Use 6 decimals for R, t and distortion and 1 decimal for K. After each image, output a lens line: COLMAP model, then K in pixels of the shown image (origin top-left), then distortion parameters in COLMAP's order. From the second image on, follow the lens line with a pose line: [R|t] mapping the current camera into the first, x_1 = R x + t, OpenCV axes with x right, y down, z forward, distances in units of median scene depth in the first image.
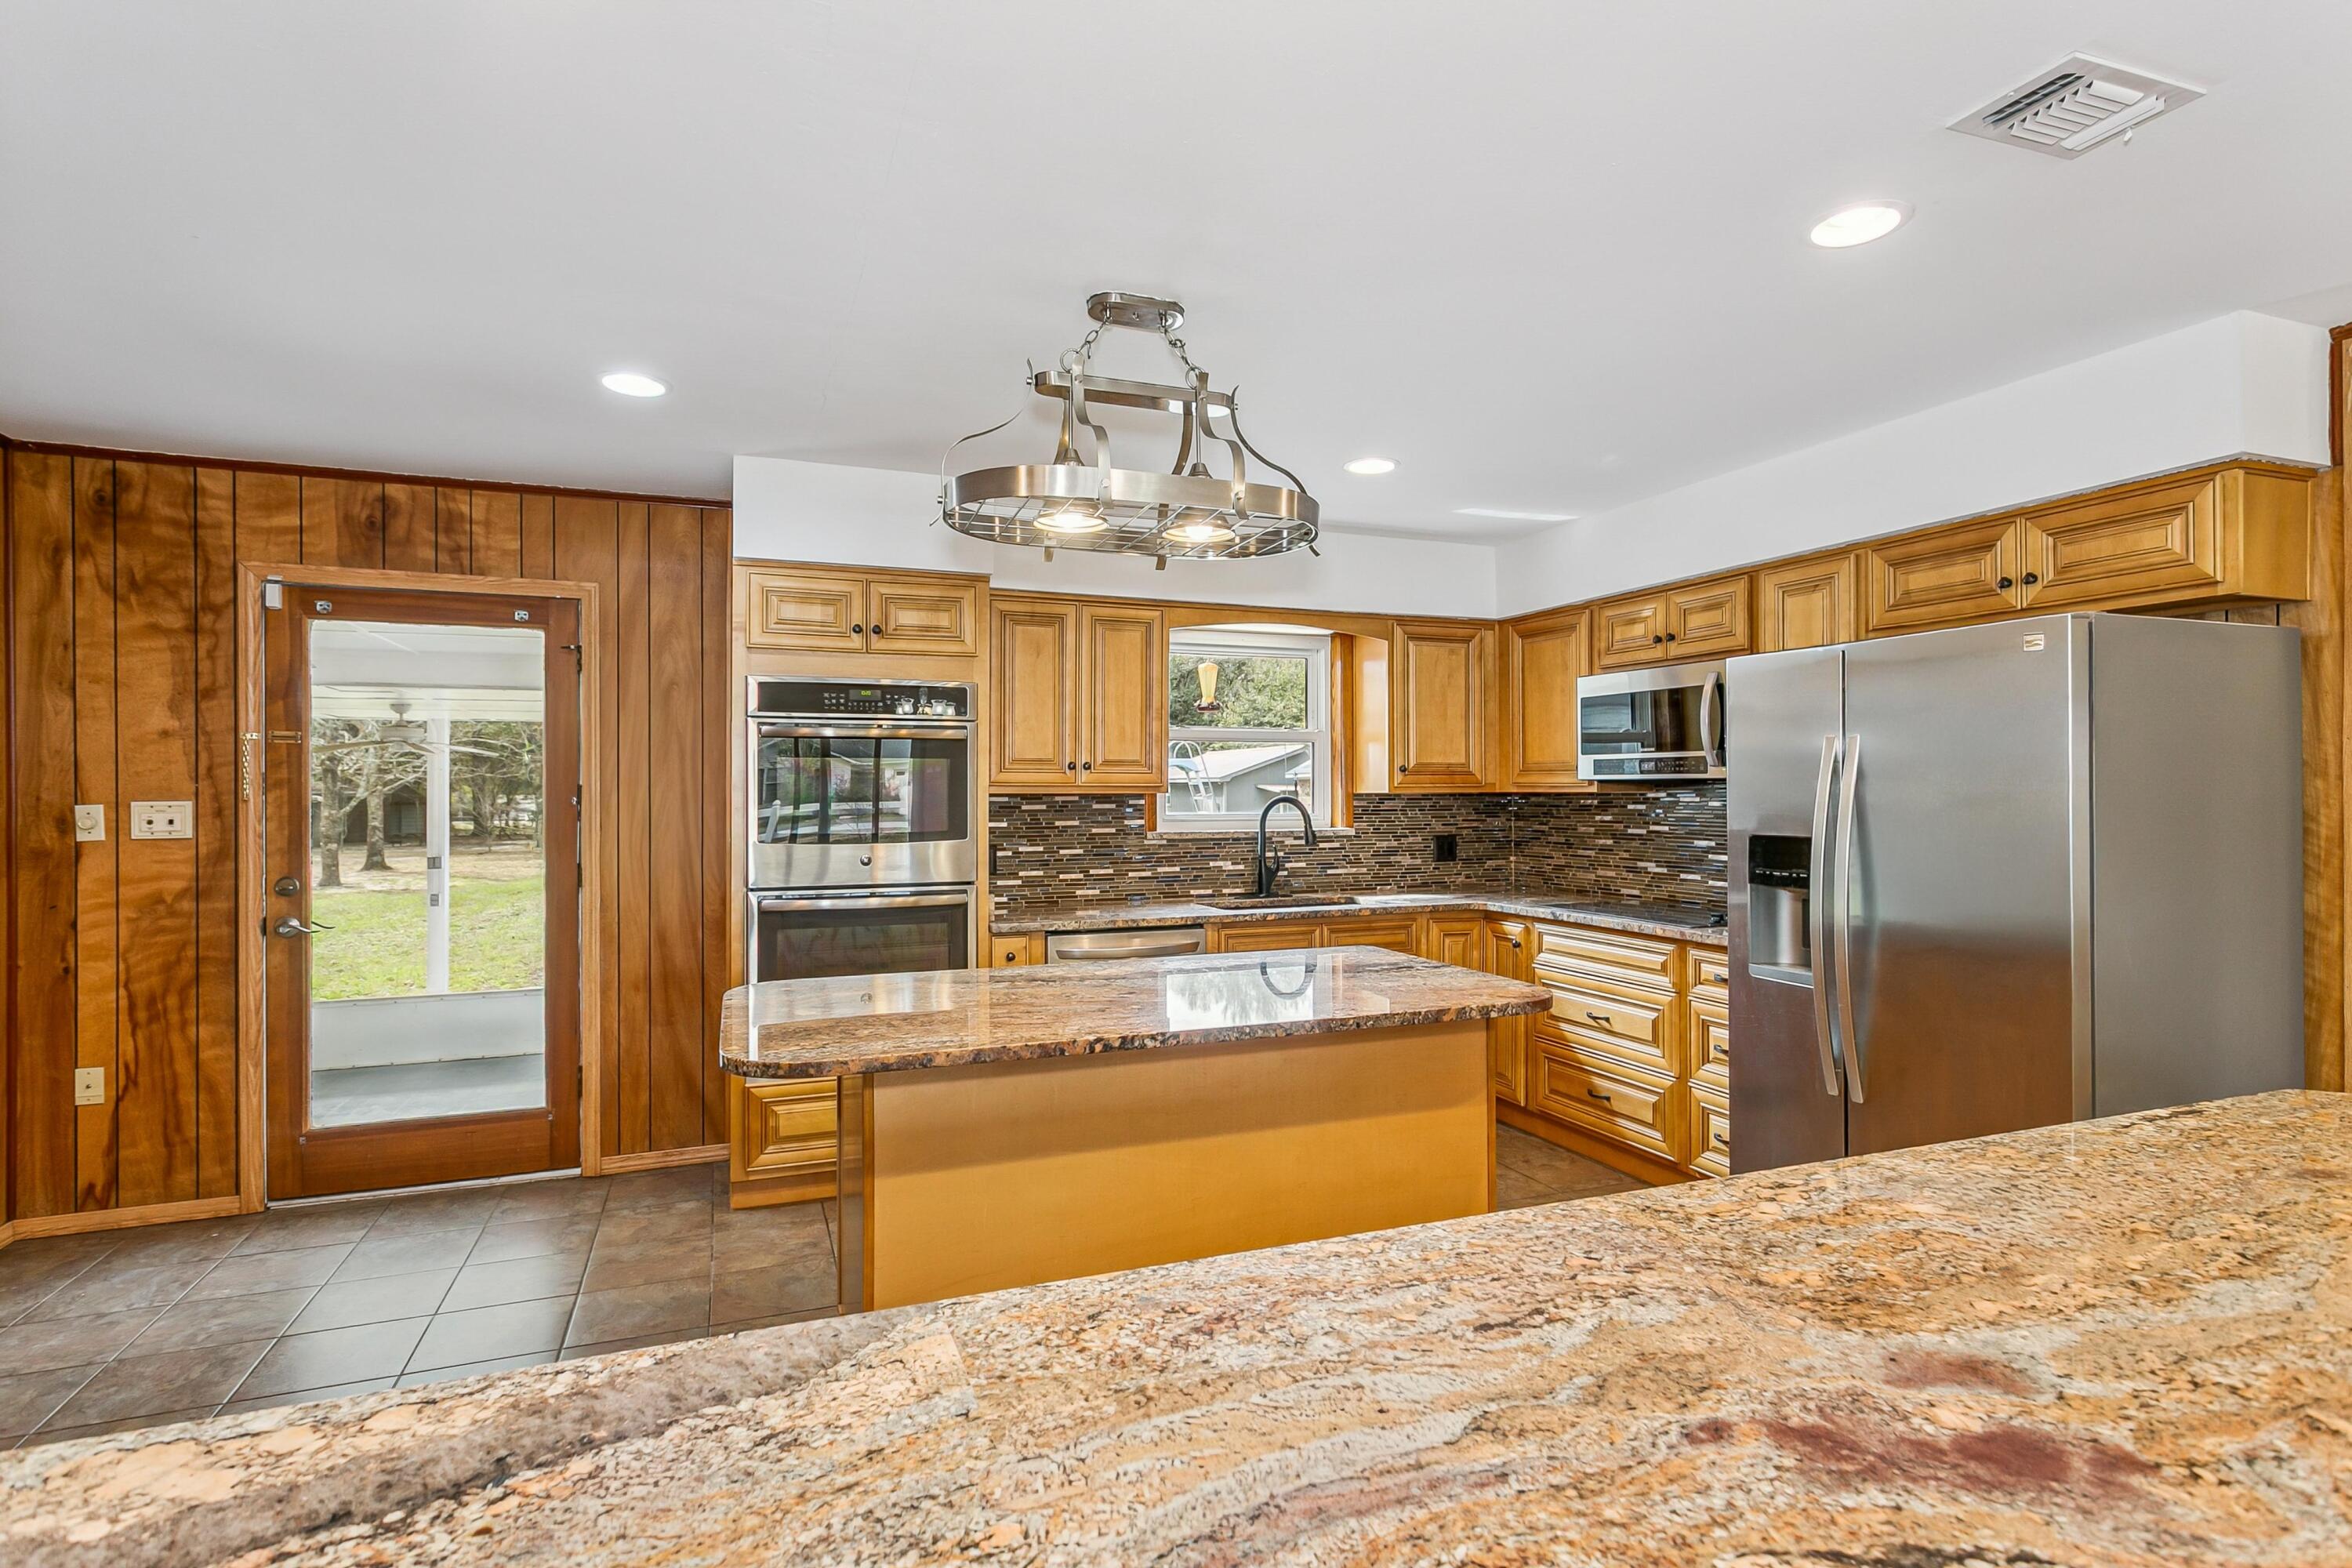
lens RADIAL K [[1146.8, 0, 1162.0], [0, 1146.8, 784.4], [0, 0, 1]] dist [0.005169, 0.000238]
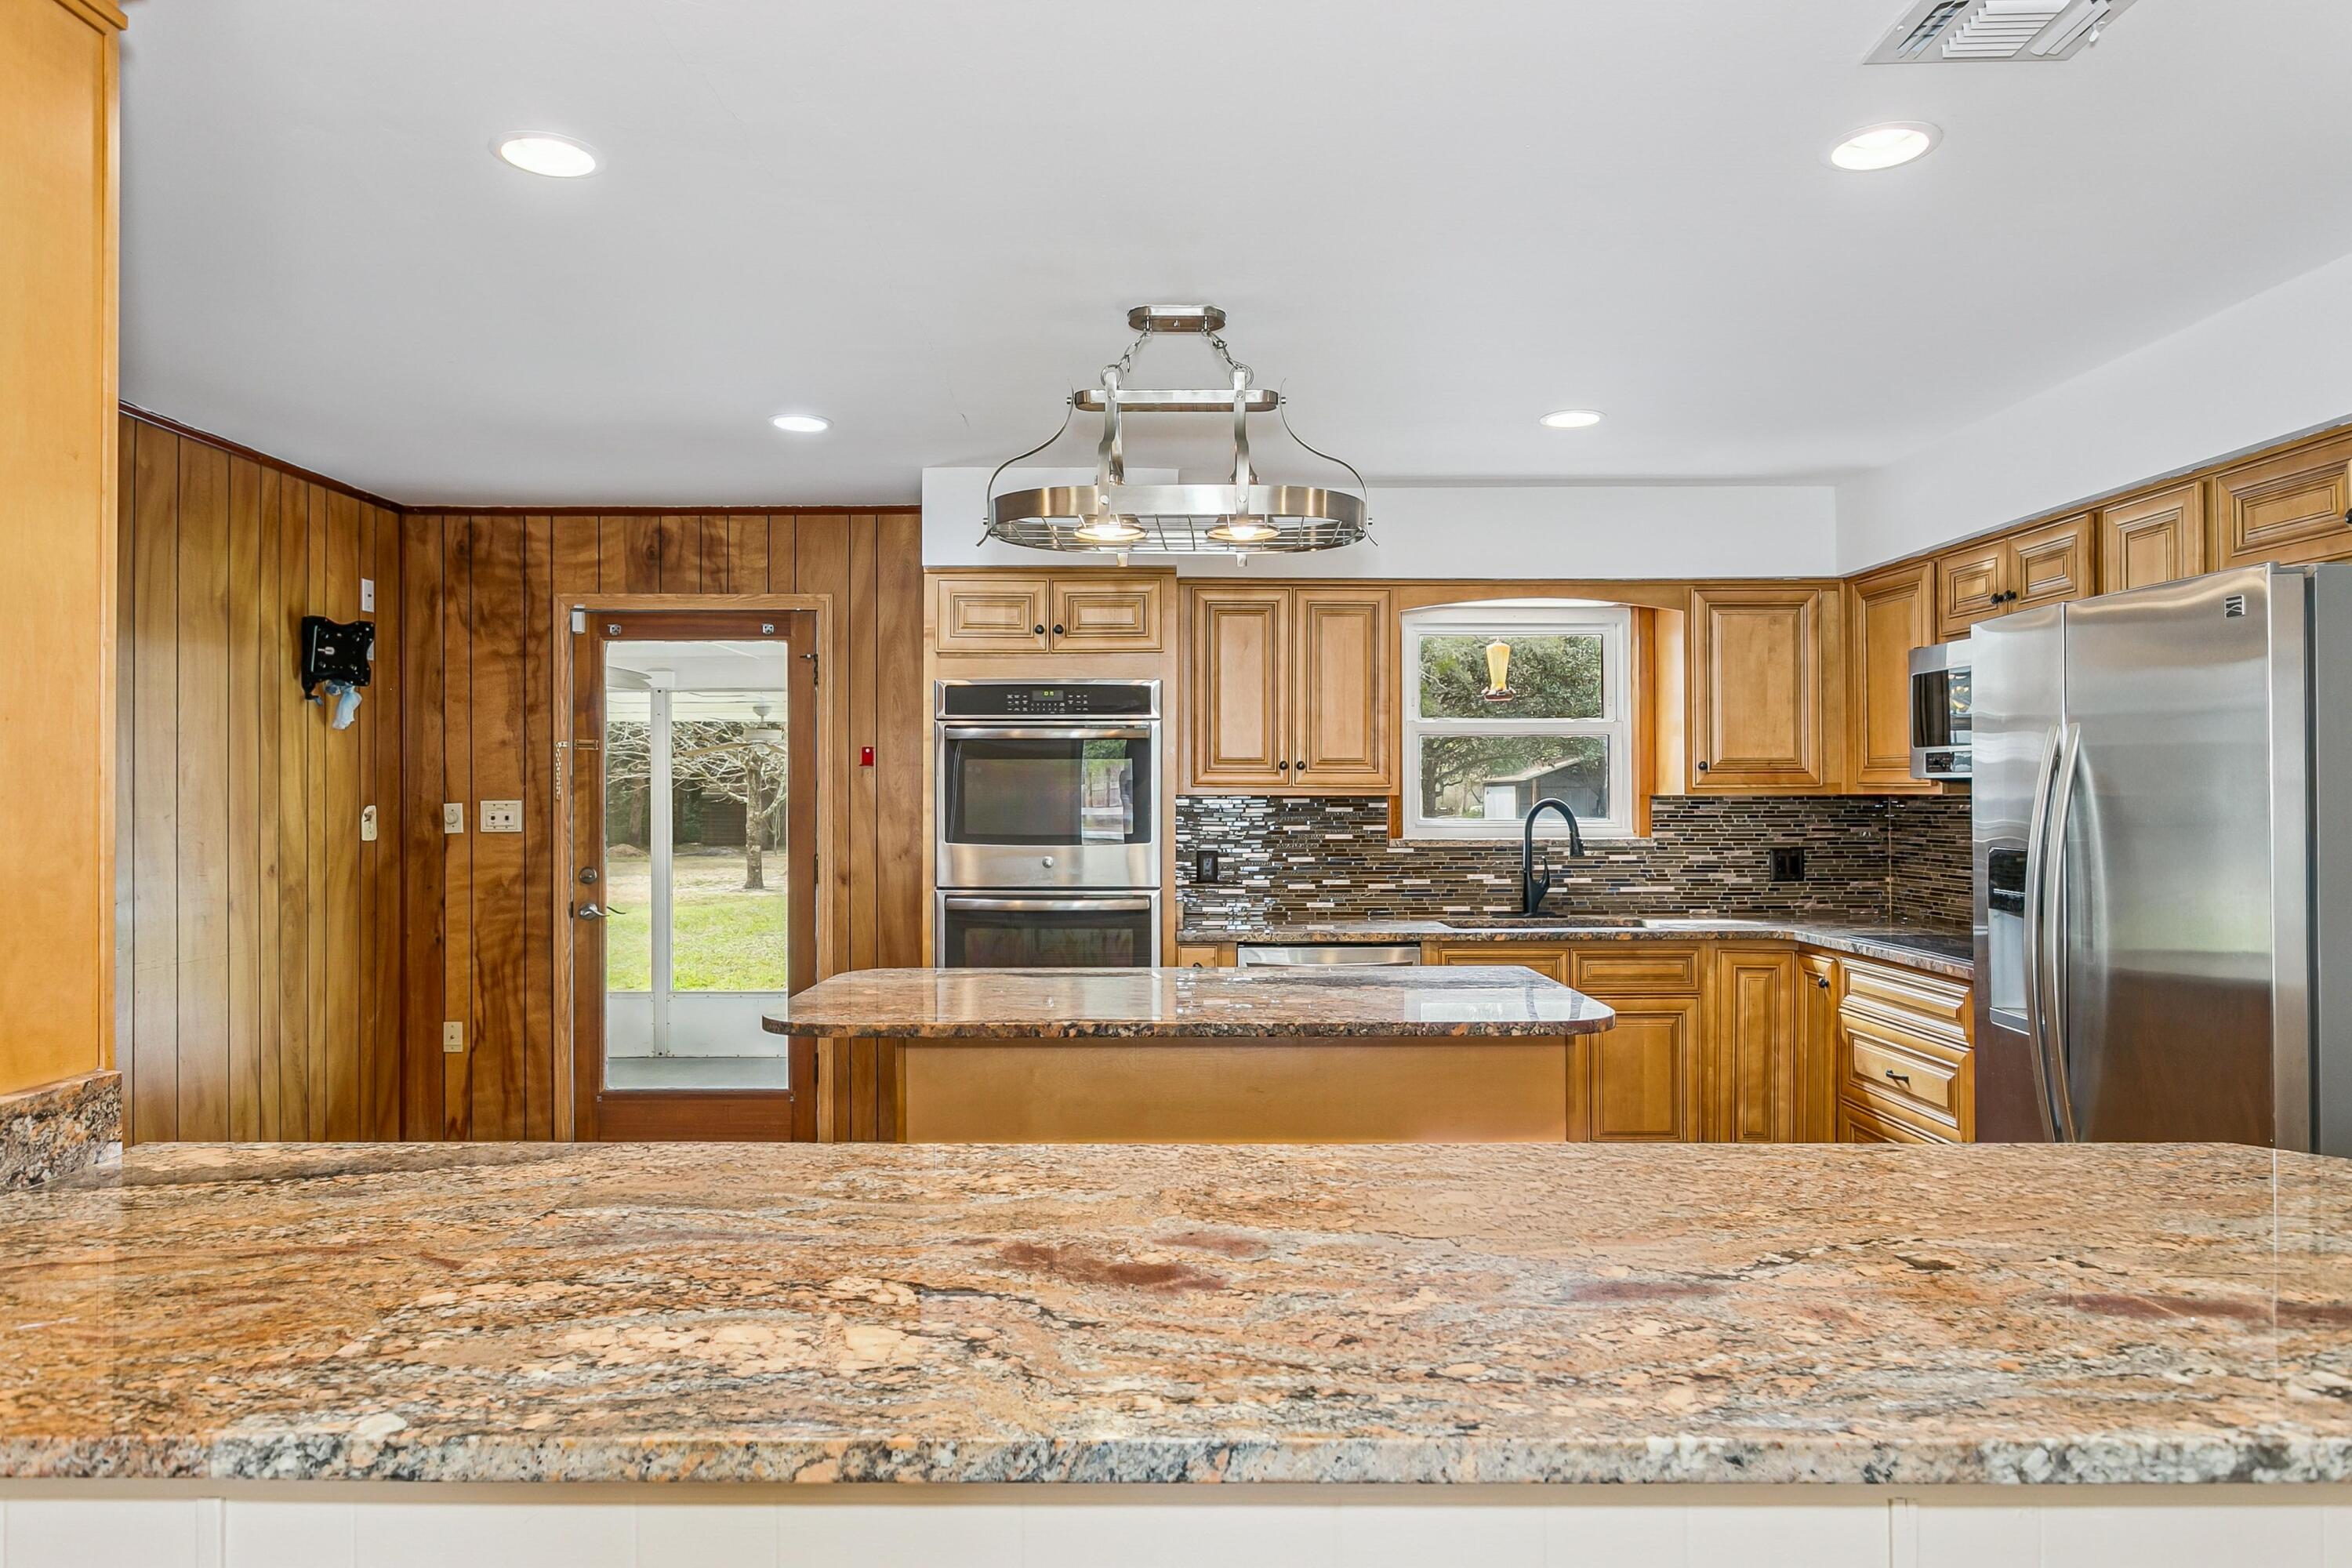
lens RADIAL K [[1424.8, 0, 1157.8], [0, 1424.8, 778.1], [0, 0, 1]] dist [-0.004768, 0.003072]
pose [[0.933501, -0.002842, -0.358564, 0.274189], [0.001261, 0.999988, -0.004642, -0.000784], [0.358573, 0.003882, 0.933493, -0.117902]]
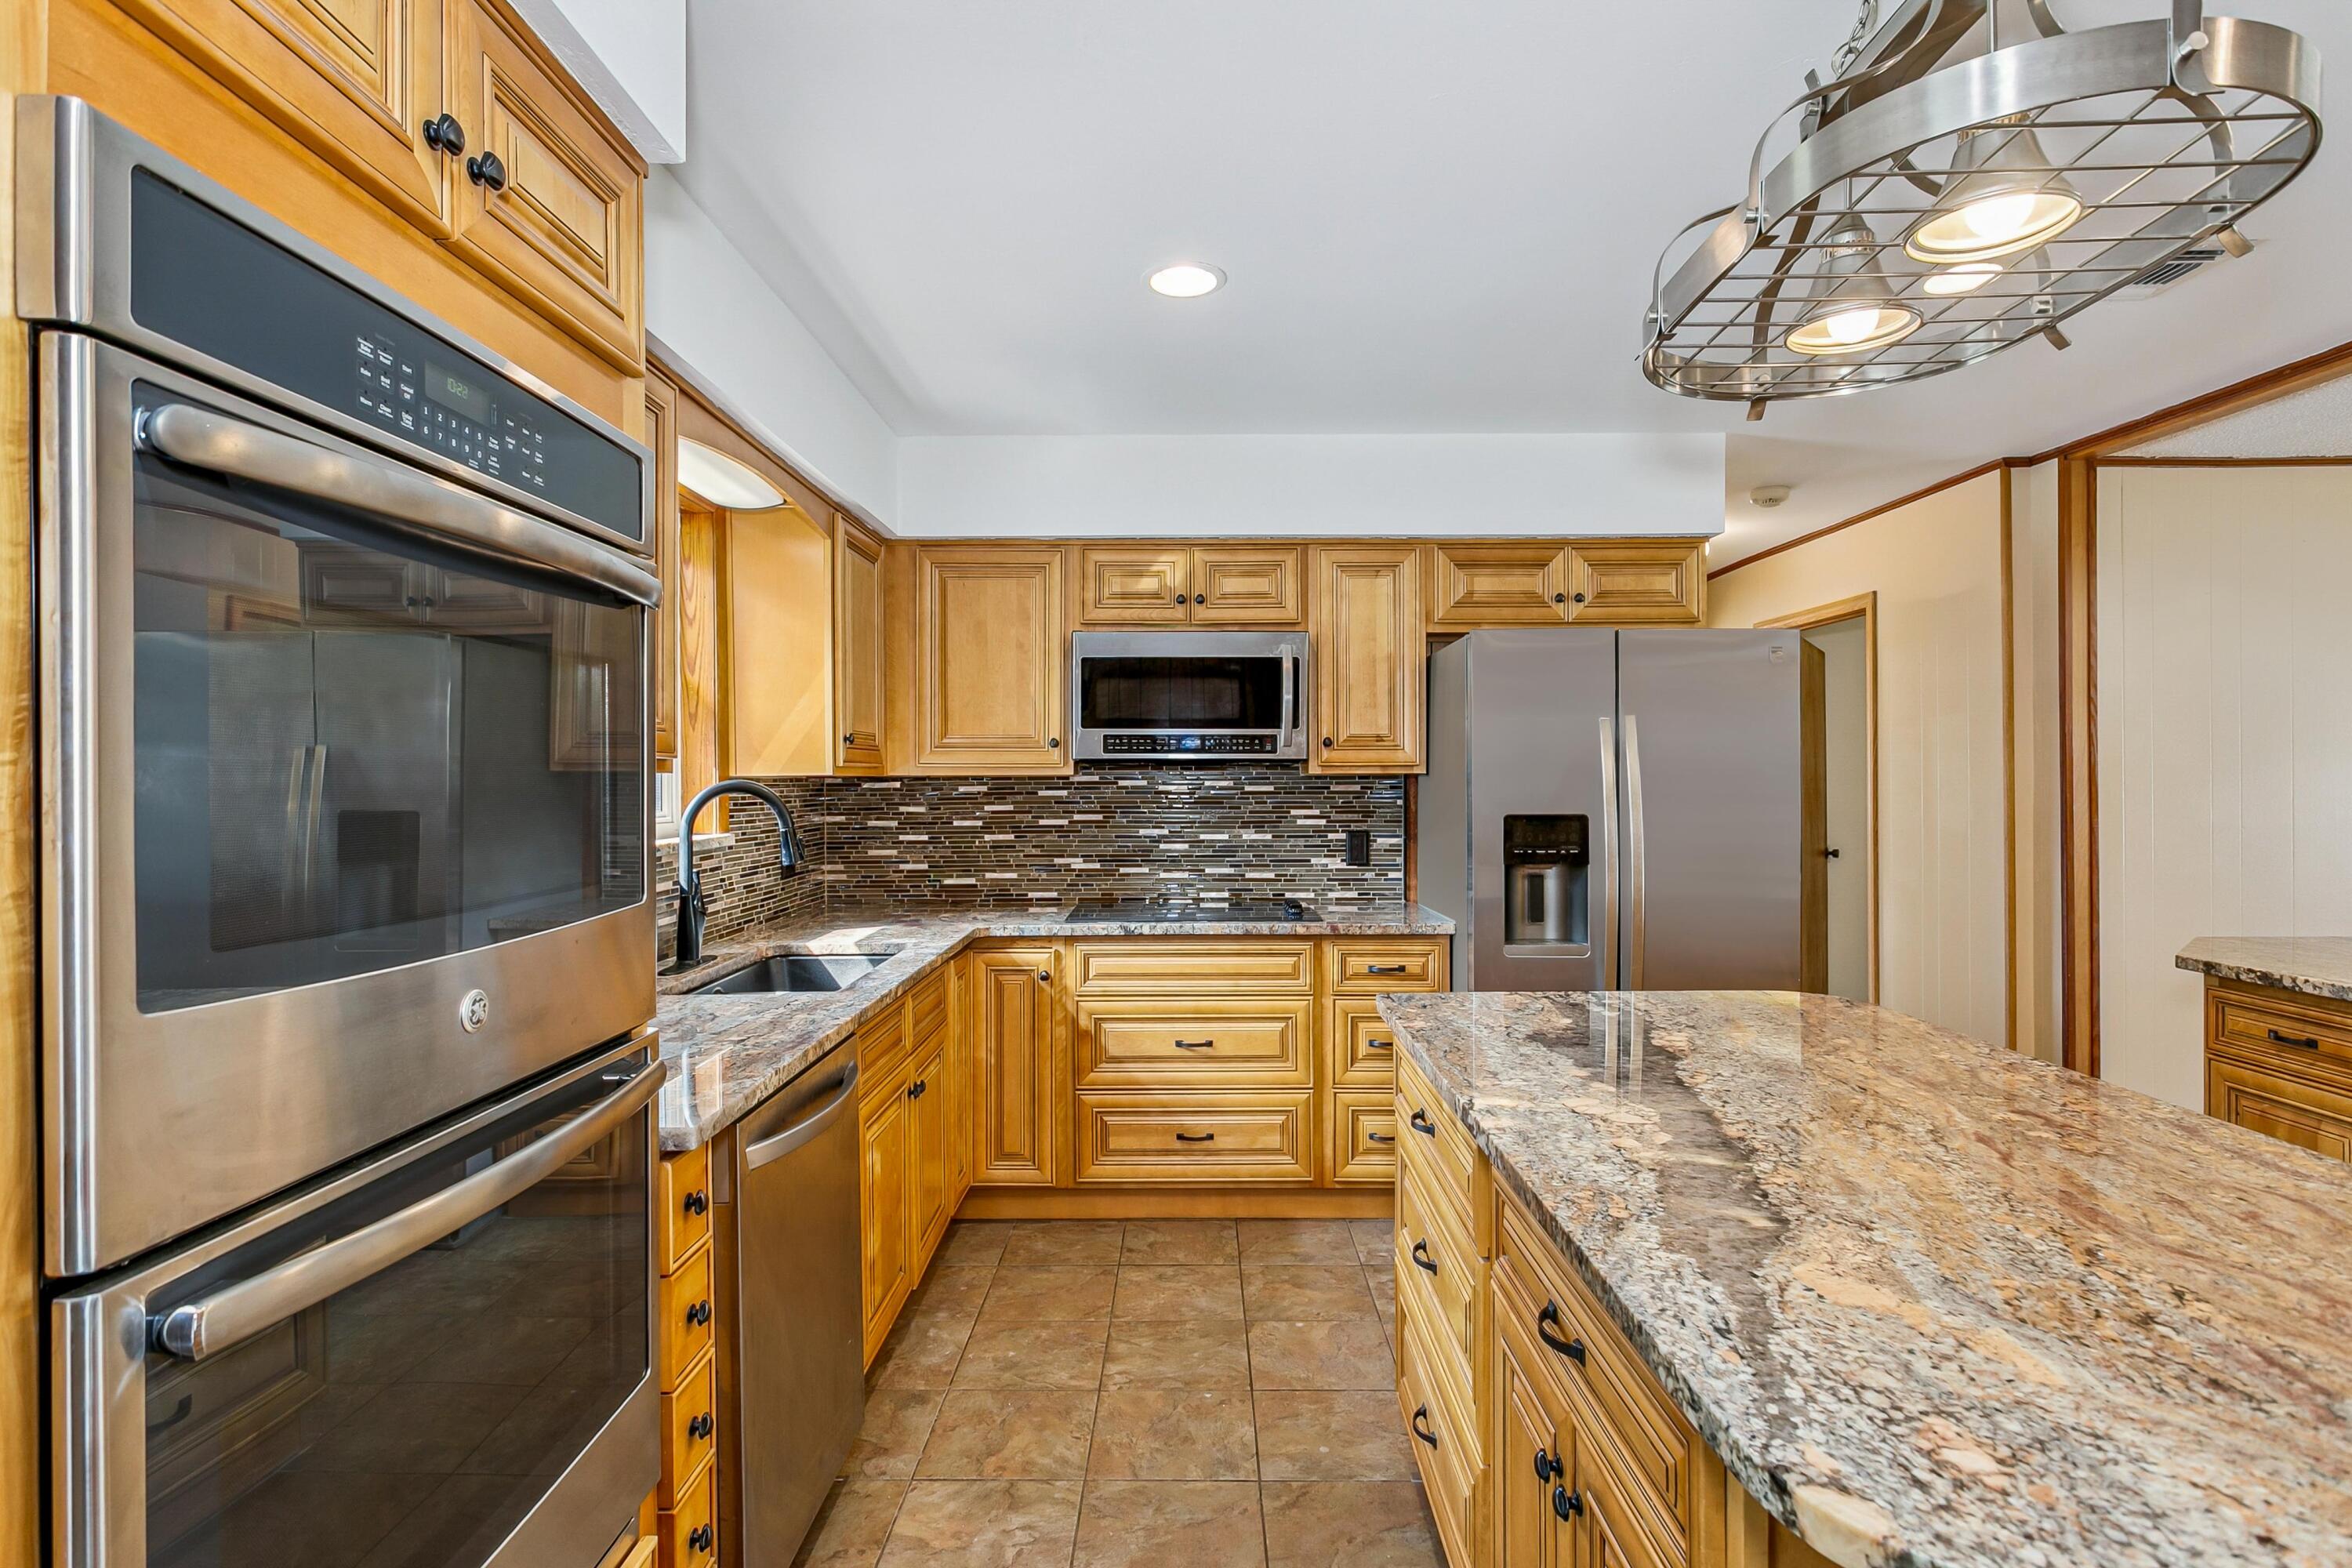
lens RADIAL K [[1193.2, 0, 1176.0], [0, 1193.2, 784.0], [0, 0, 1]] dist [-0.007184, 0.000382]
pose [[0.364889, -0.002264, 0.931048, -0.461717], [-0.002685, 0.999990, 0.003484, 0.012006], [-0.931047, -0.003771, 0.364879, 0.749932]]
